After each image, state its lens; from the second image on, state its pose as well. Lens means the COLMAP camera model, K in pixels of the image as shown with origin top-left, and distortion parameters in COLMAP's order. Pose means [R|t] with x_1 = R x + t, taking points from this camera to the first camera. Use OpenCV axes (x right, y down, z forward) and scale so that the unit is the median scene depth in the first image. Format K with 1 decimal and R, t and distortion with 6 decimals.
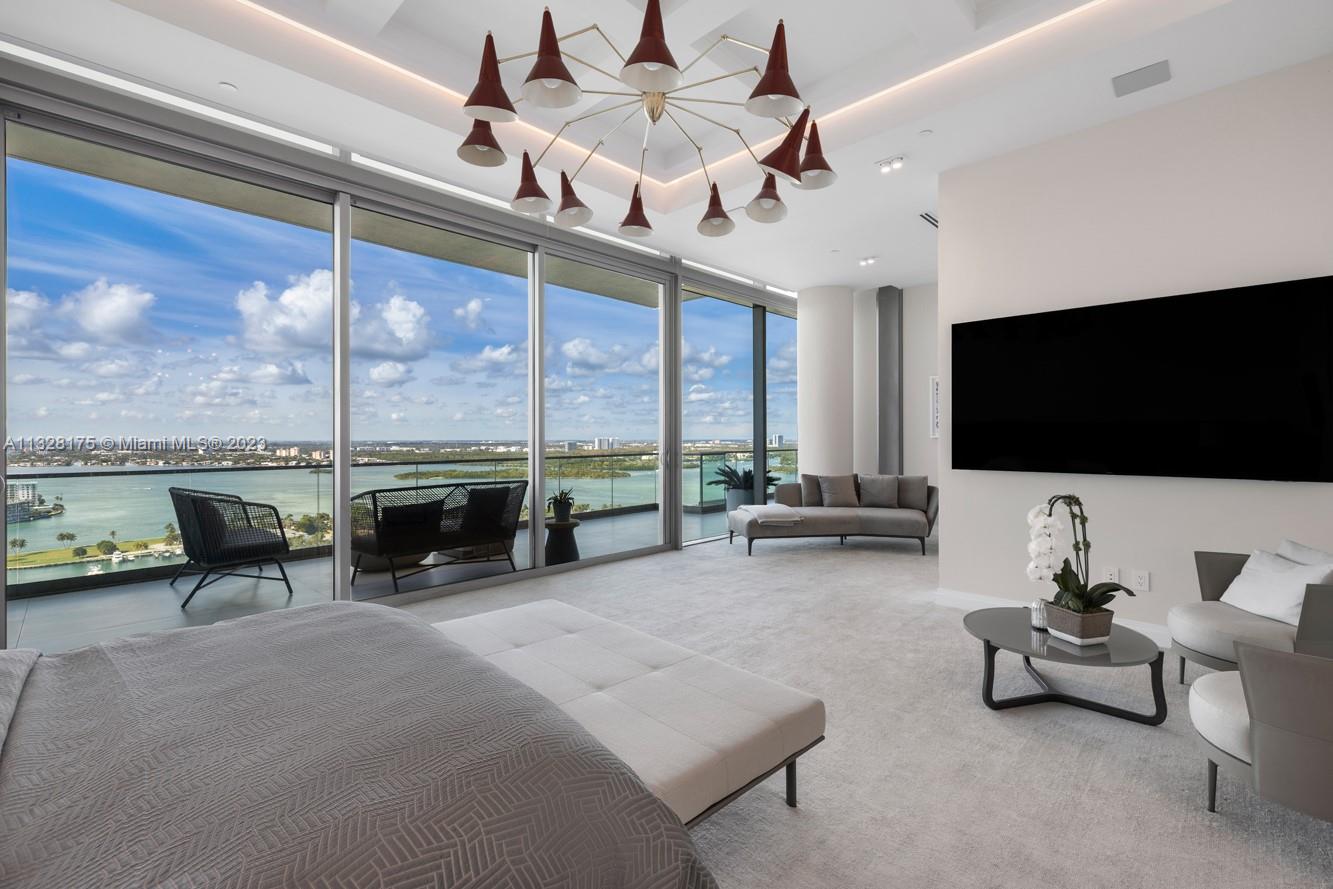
lens RADIAL K [[623.4, 0, 687.4], [0, 623.4, 442.2], [0, 0, 1]] dist [0.003485, 0.000462]
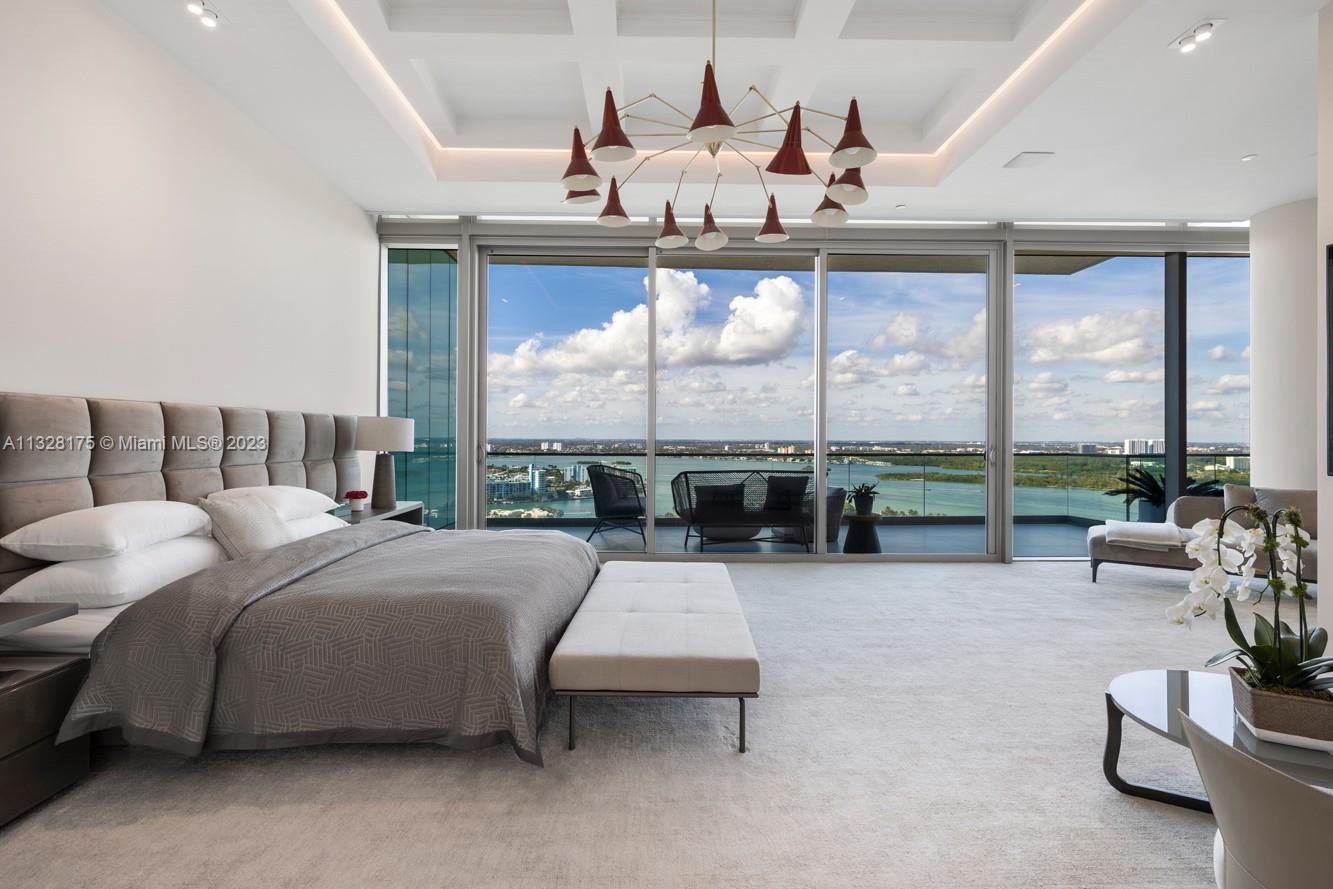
lens RADIAL K [[669.3, 0, 662.3], [0, 669.3, 434.1], [0, 0, 1]] dist [0.027568, 0.000461]
pose [[0.680331, -0.000548, -0.732905, 0.393752], [-0.011503, 0.999869, -0.011426, 0.014515], [0.732815, 0.016204, 0.680235, 0.031695]]
